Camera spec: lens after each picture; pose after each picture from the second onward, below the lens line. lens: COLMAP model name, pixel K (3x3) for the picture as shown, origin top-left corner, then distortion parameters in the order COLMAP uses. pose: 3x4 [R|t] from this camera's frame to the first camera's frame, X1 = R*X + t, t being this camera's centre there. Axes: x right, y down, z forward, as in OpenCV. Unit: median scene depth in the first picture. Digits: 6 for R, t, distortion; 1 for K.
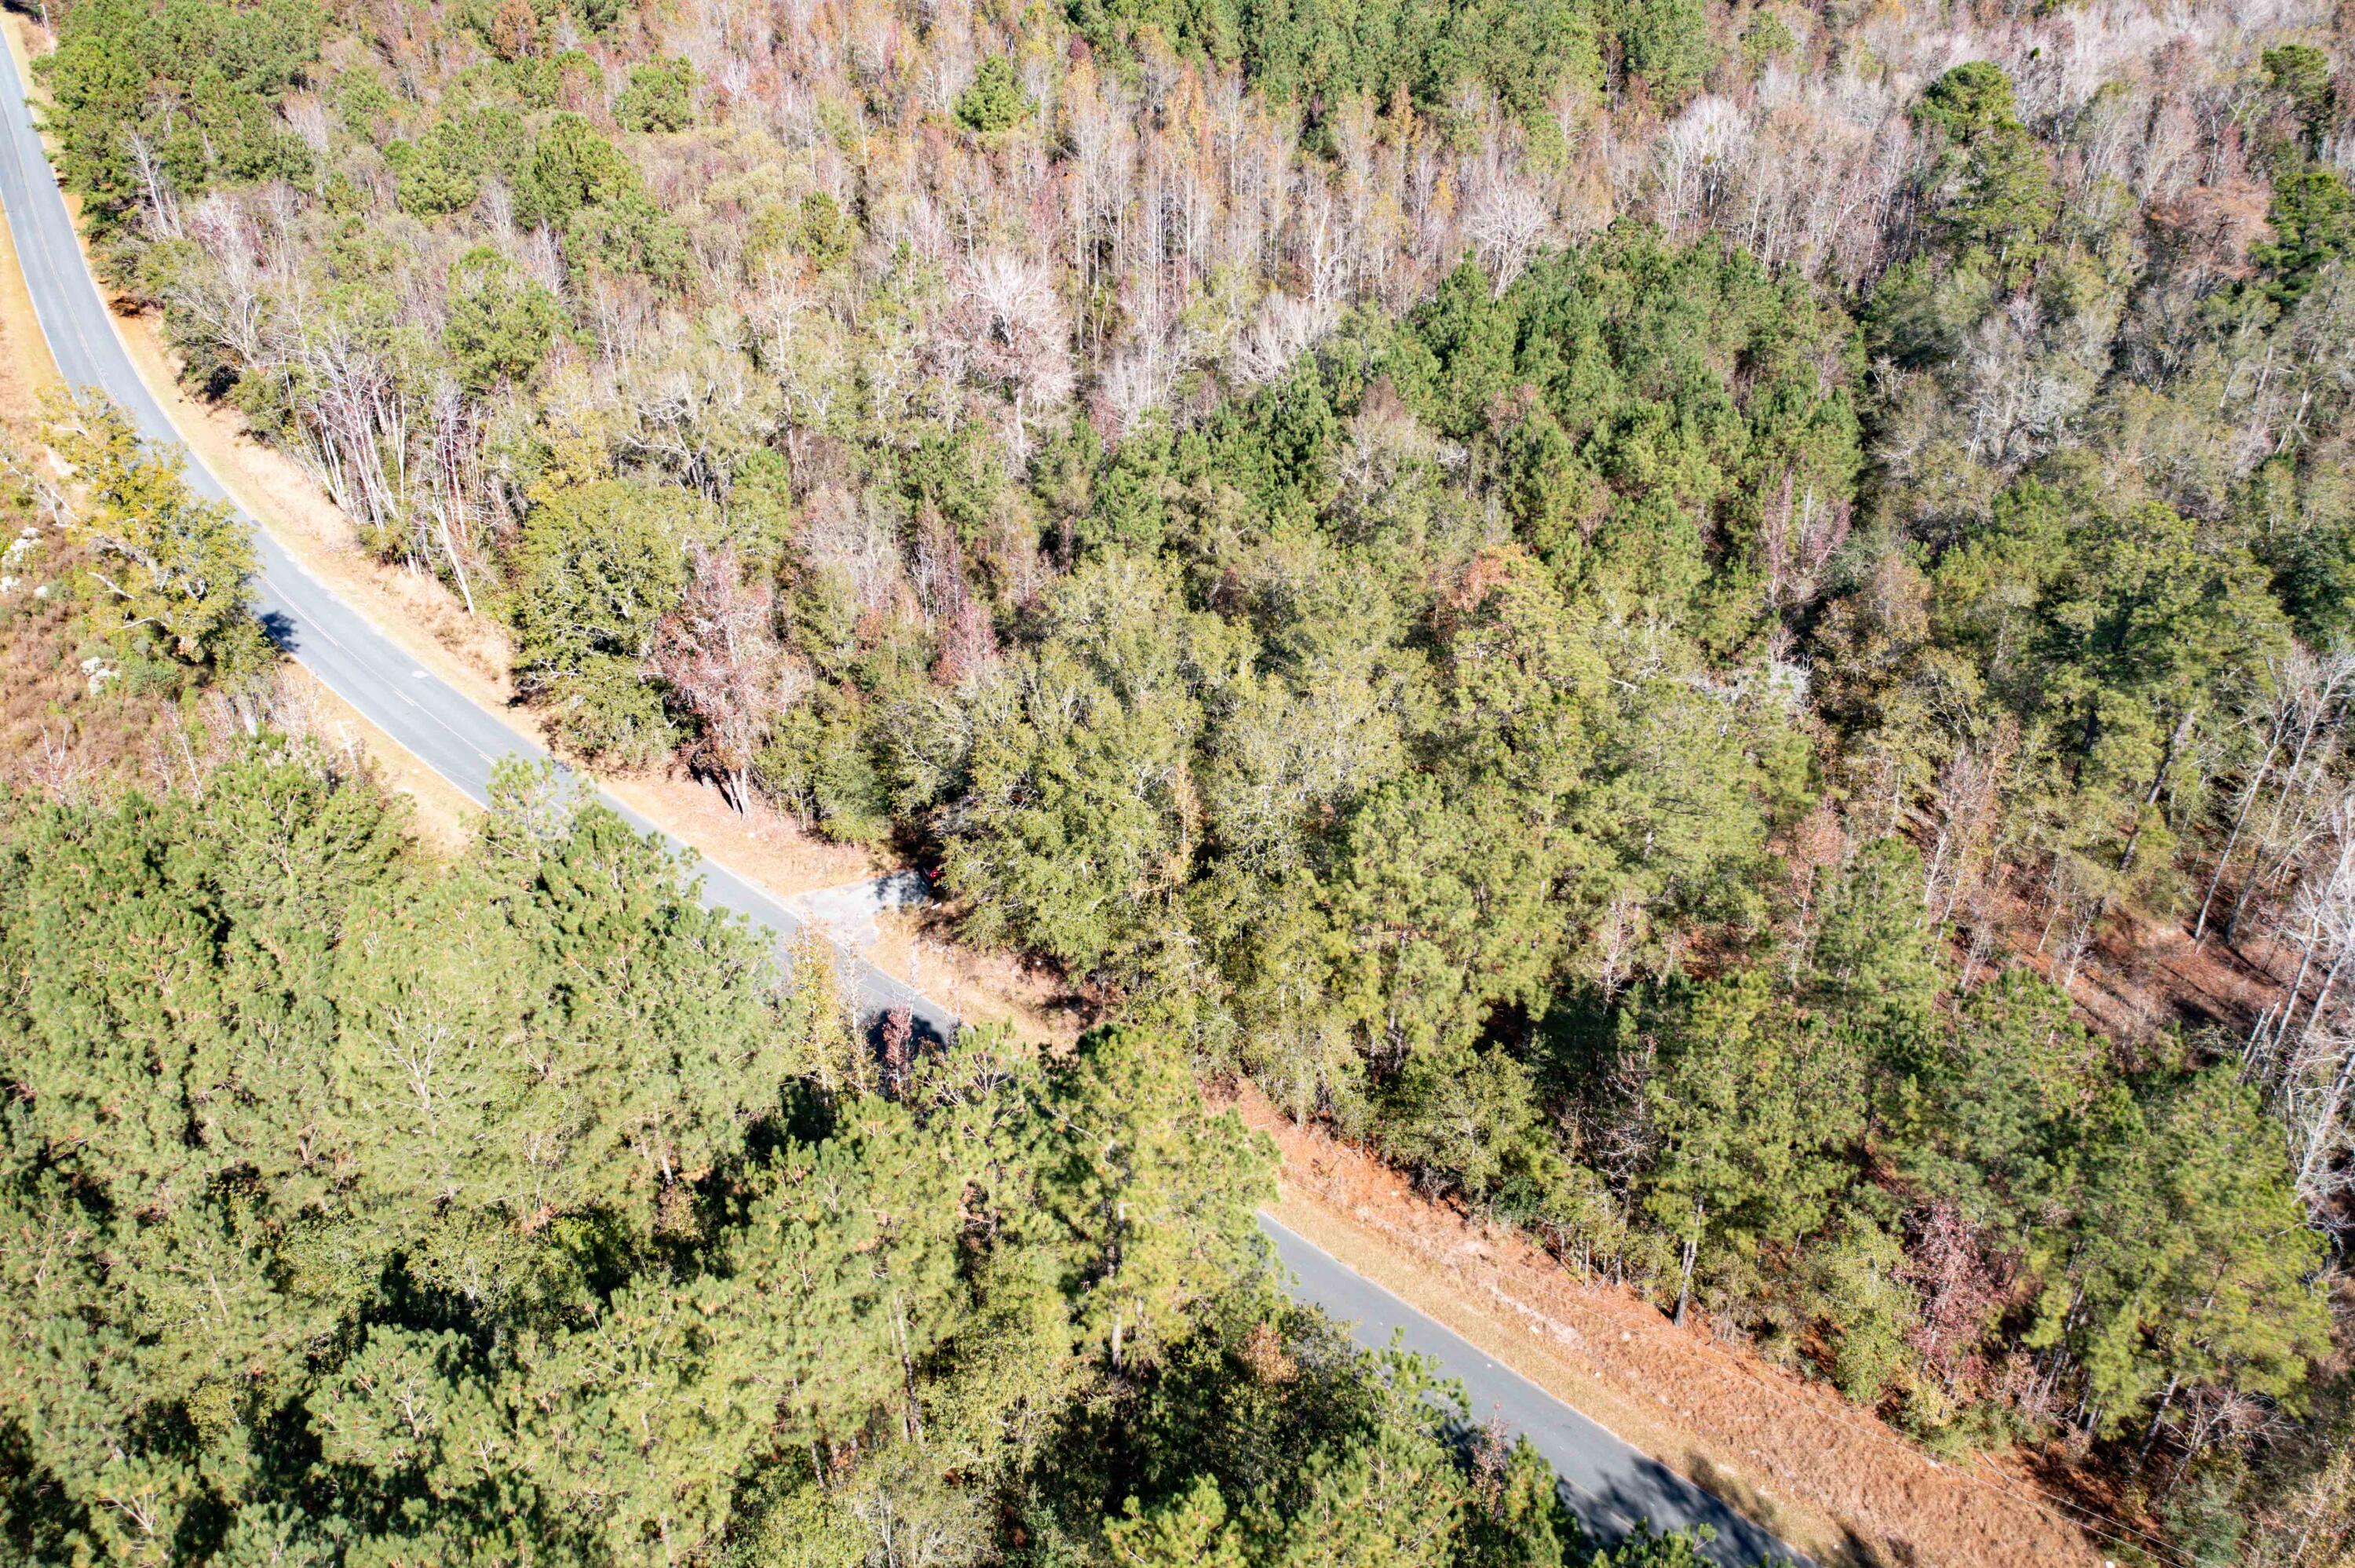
lens RADIAL K [[1890.1, 0, 1184.1], [0, 1890.1, 793.0], [0, 0, 1]] dist [-0.015516, 0.033363]
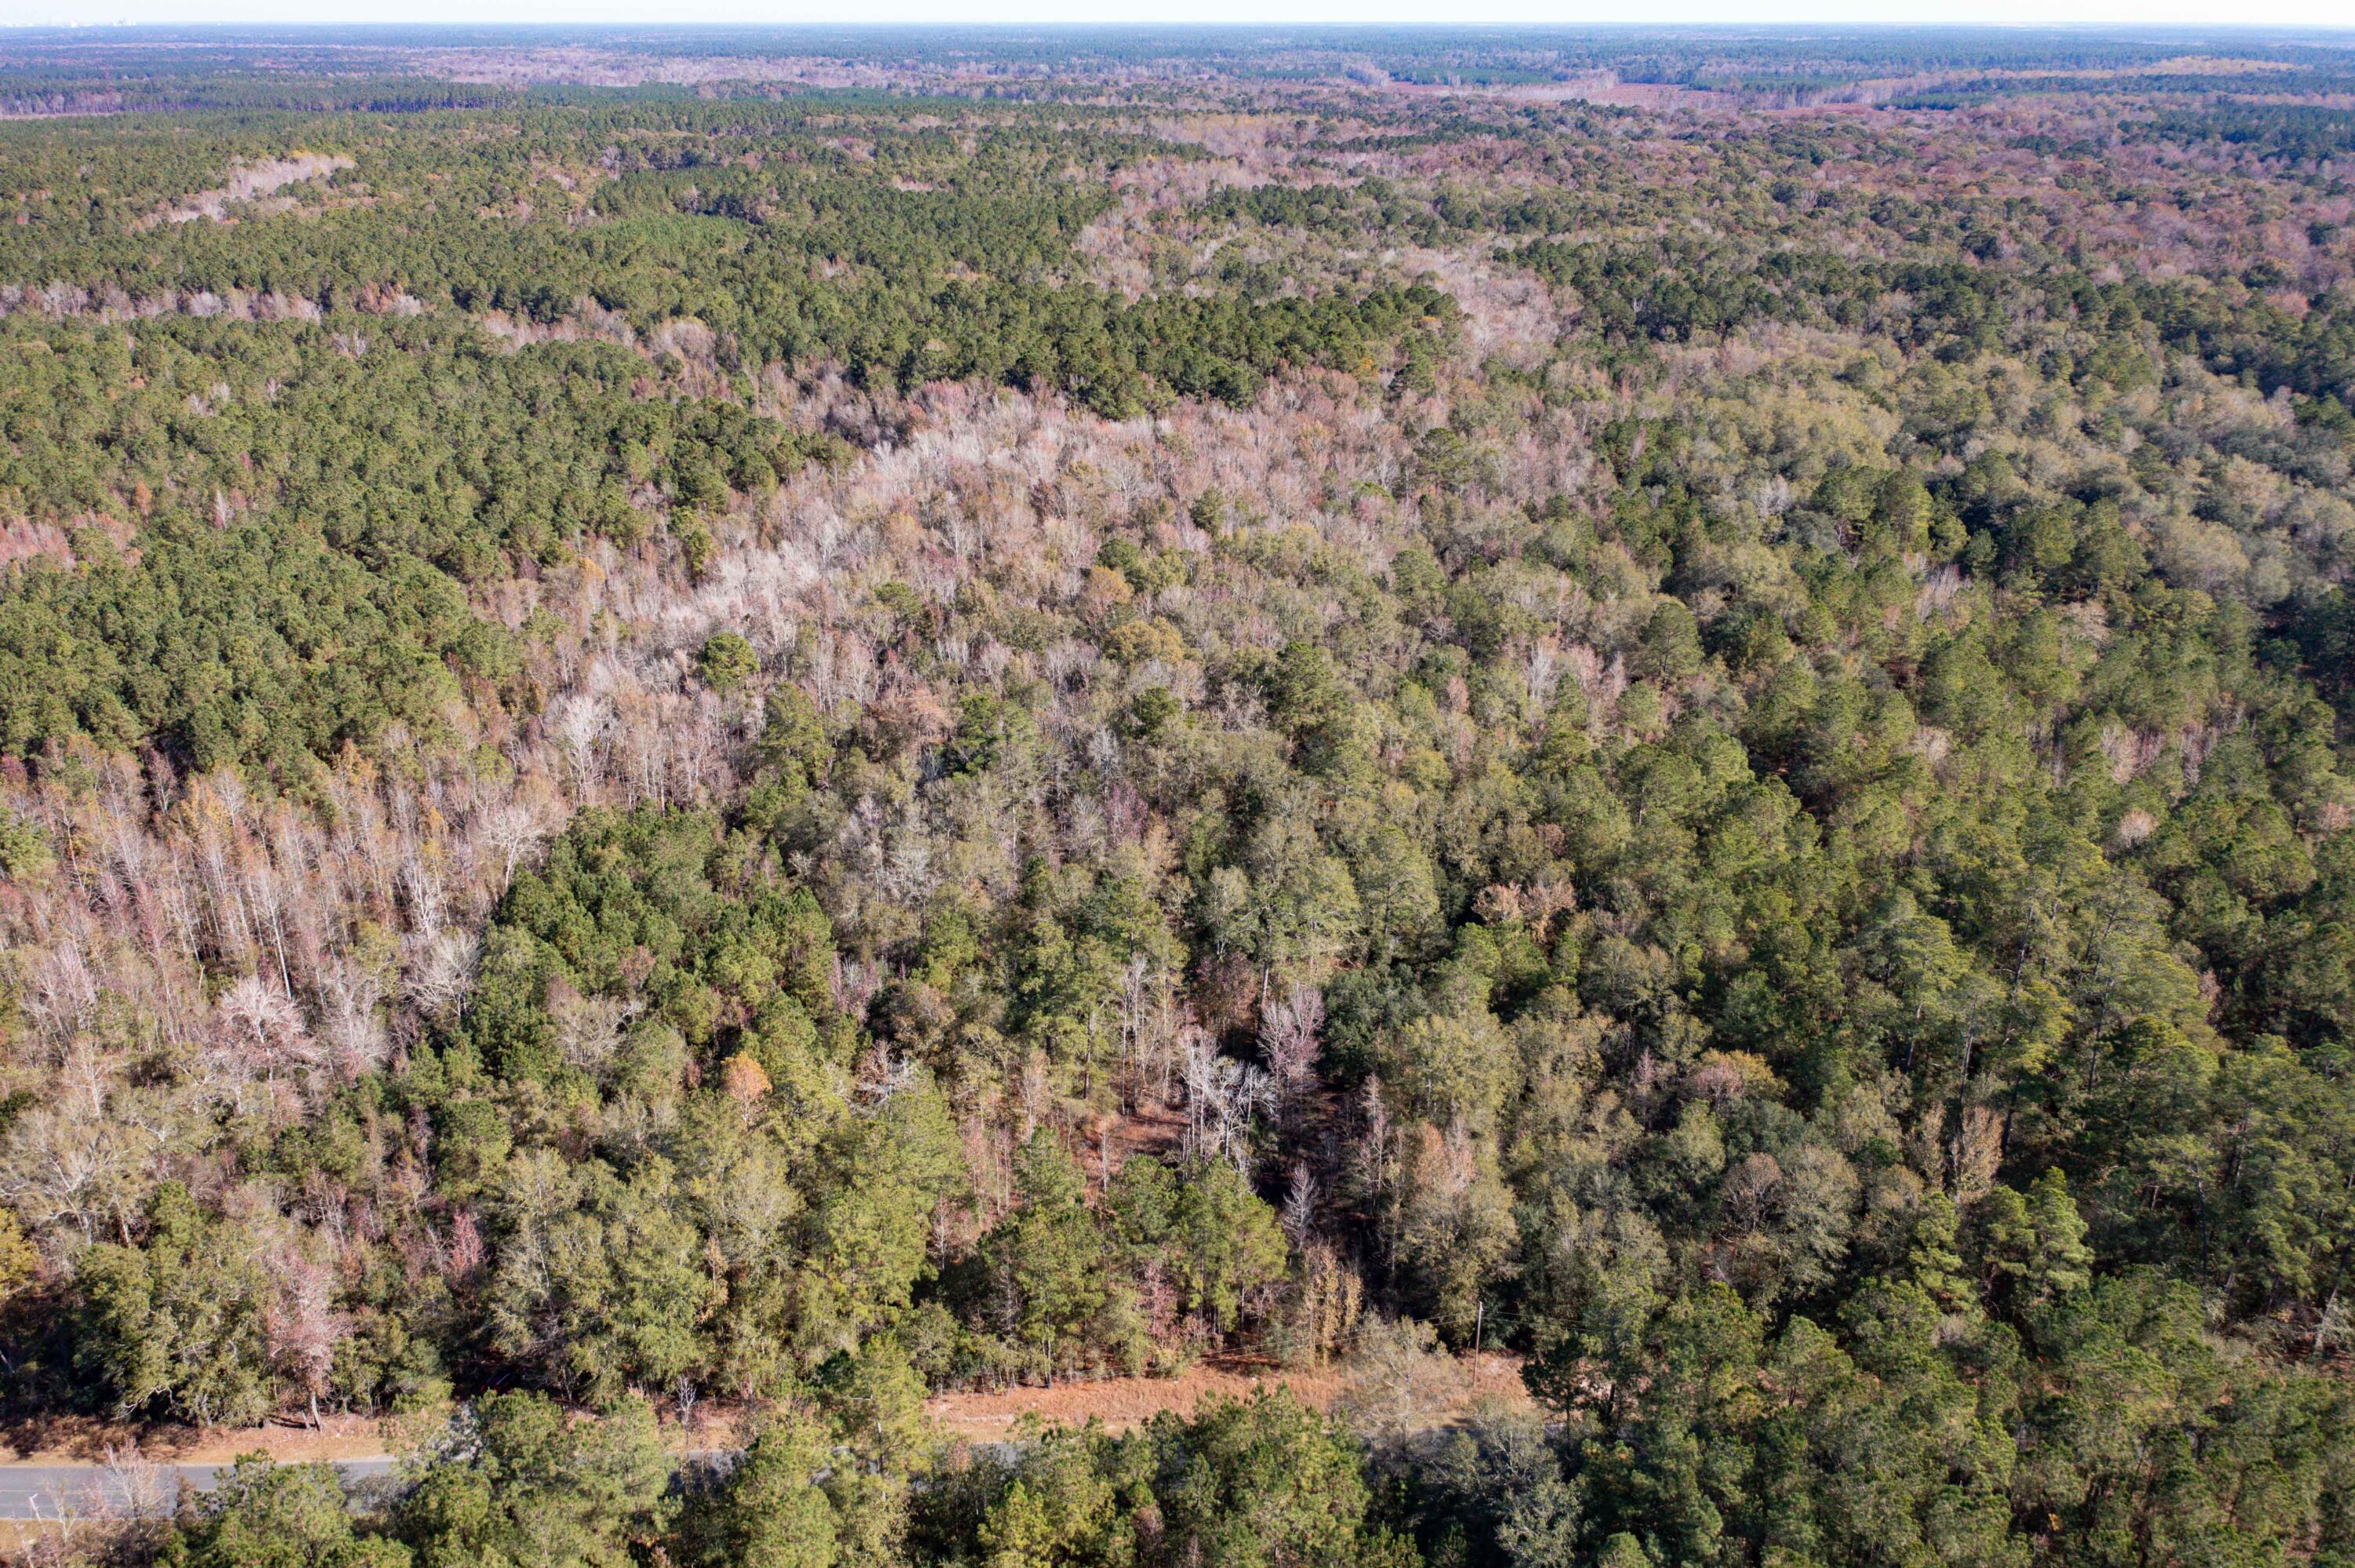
lens RADIAL K [[1890.1, 0, 1184.1], [0, 1890.1, 793.0], [0, 0, 1]] dist [-0.015516, 0.033363]
pose [[0.712715, -0.267285, 0.648534, -0.798168], [0.373346, 0.927266, -0.028133, -0.206013], [-0.593844, 0.262178, 0.760666, -0.817272]]
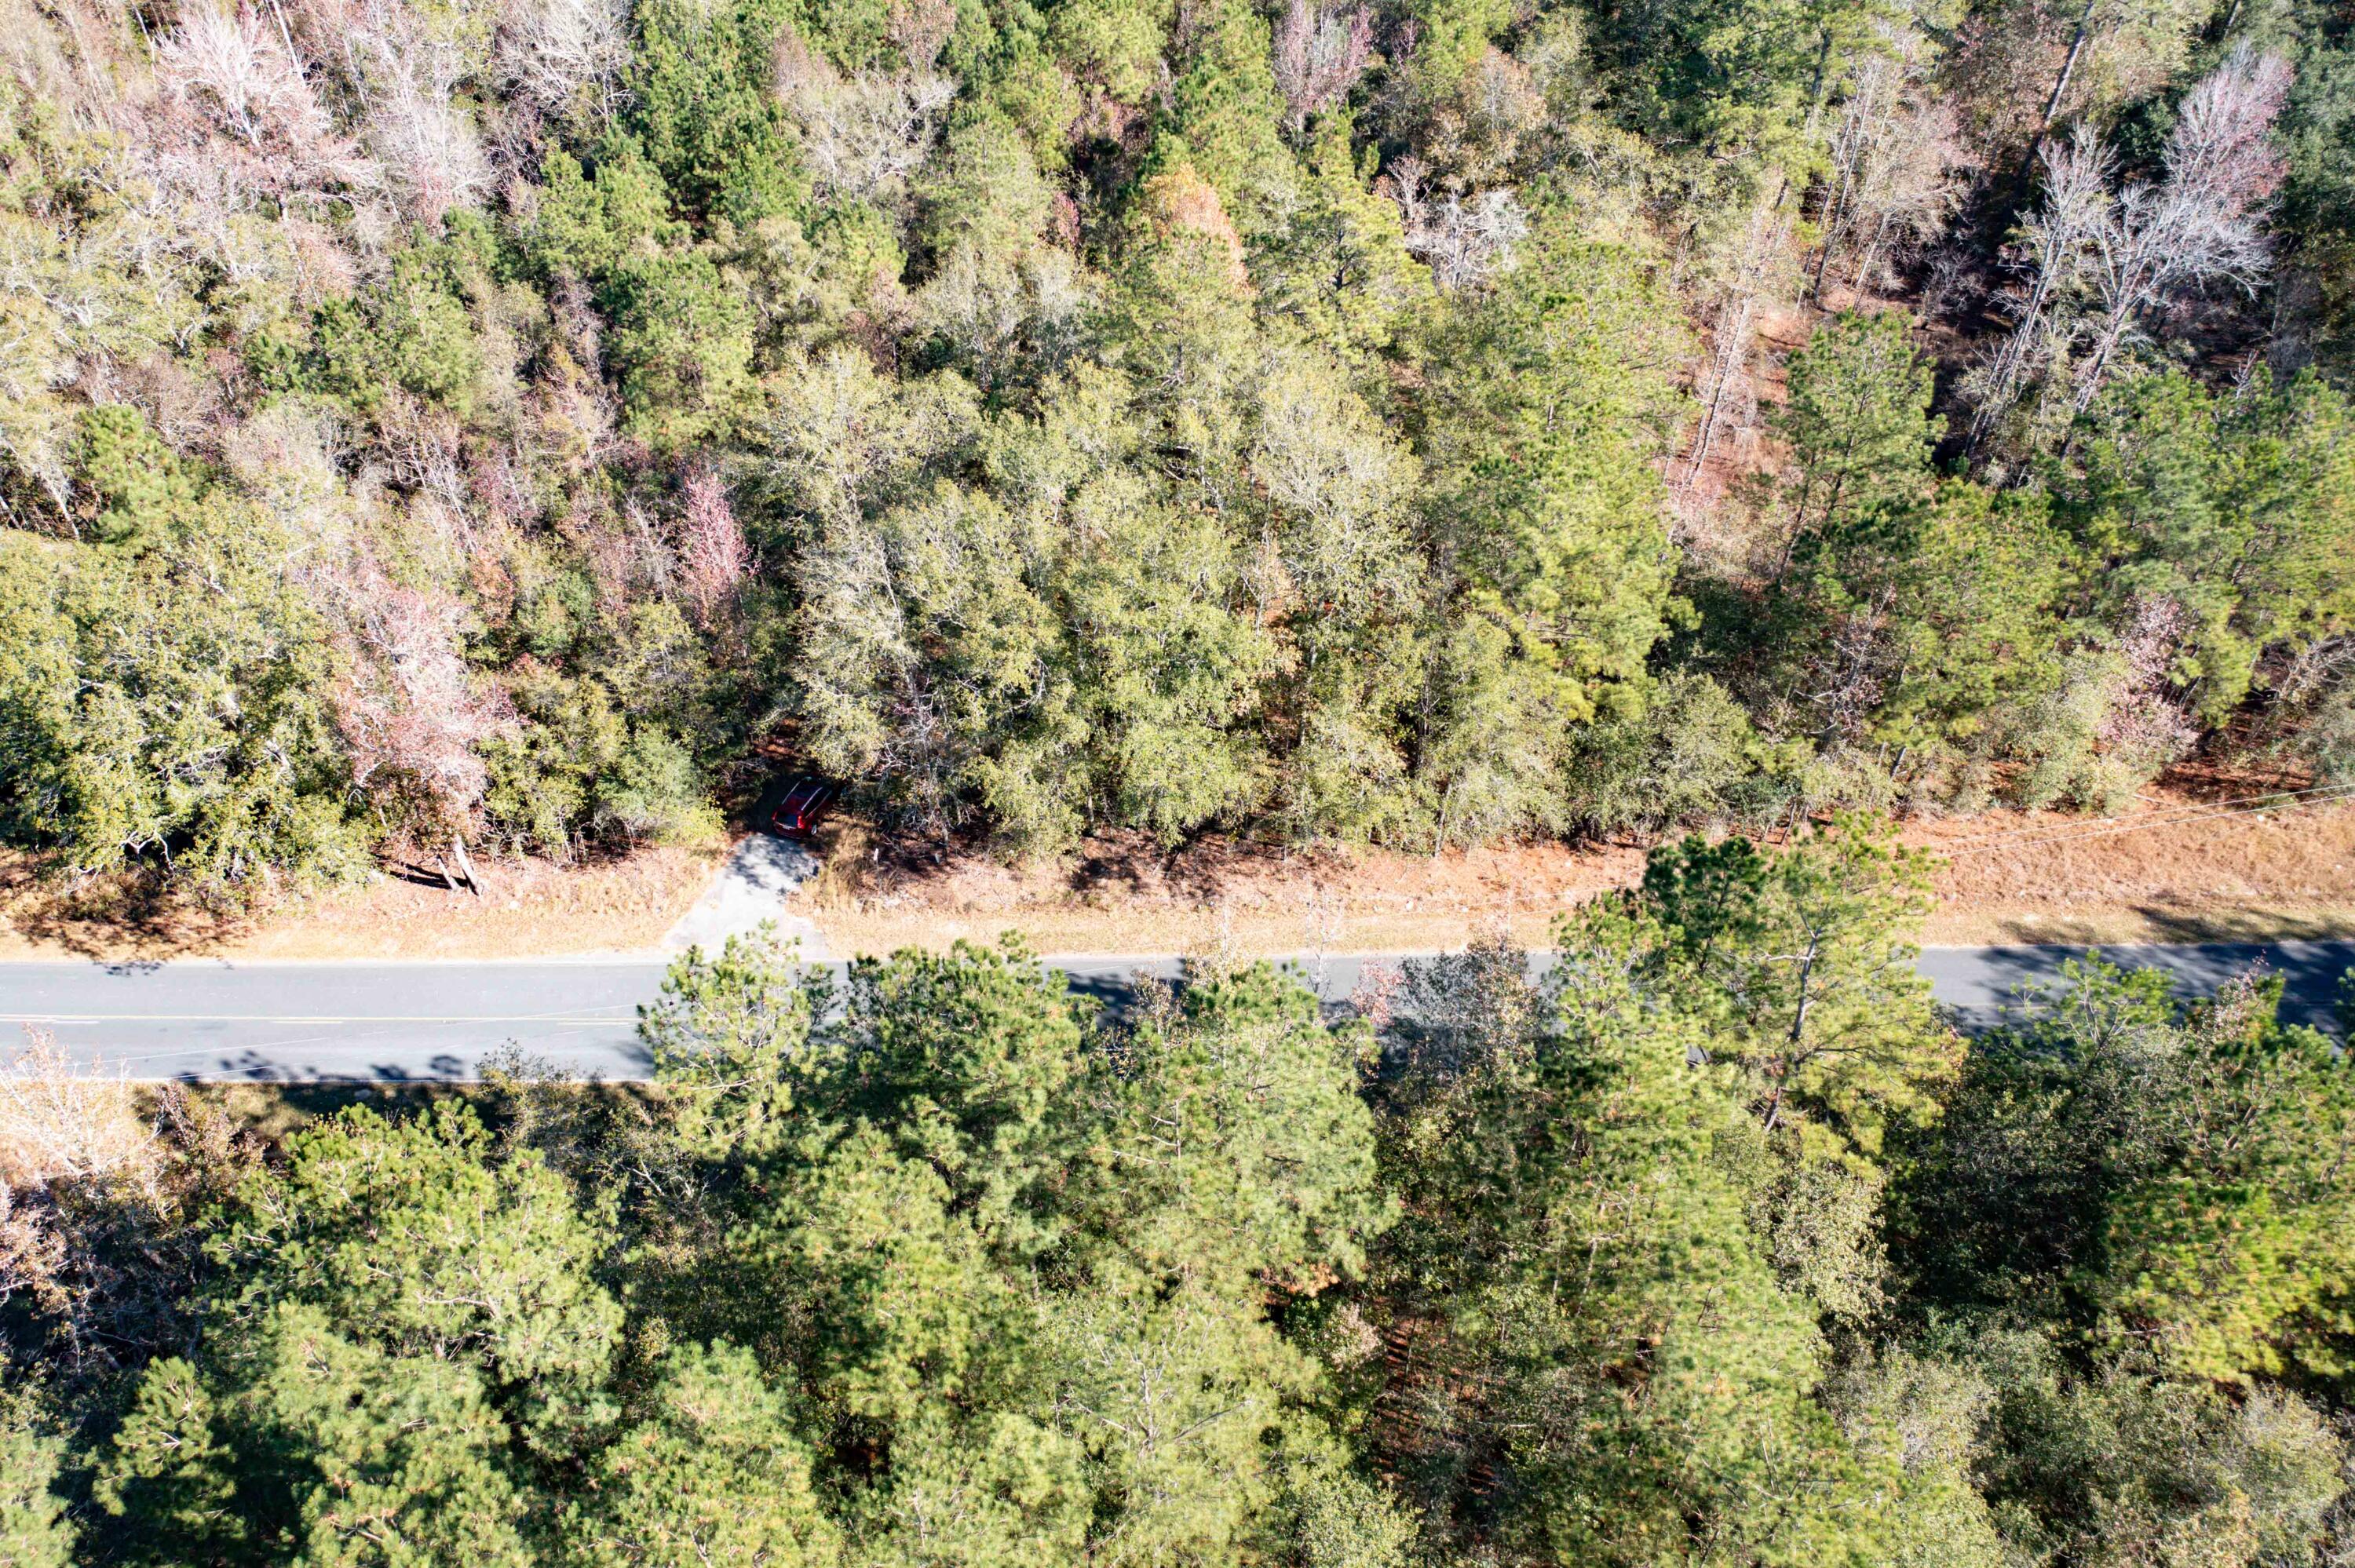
lens RADIAL K [[1890.1, 0, 1184.1], [0, 1890.1, 793.0], [0, 0, 1]] dist [-0.015516, 0.033363]
pose [[0.740703, -0.482331, 0.467671, -0.503400], [0.369689, 0.873864, 0.315739, -0.208388], [-0.560972, -0.060975, 0.825586, 0.366336]]
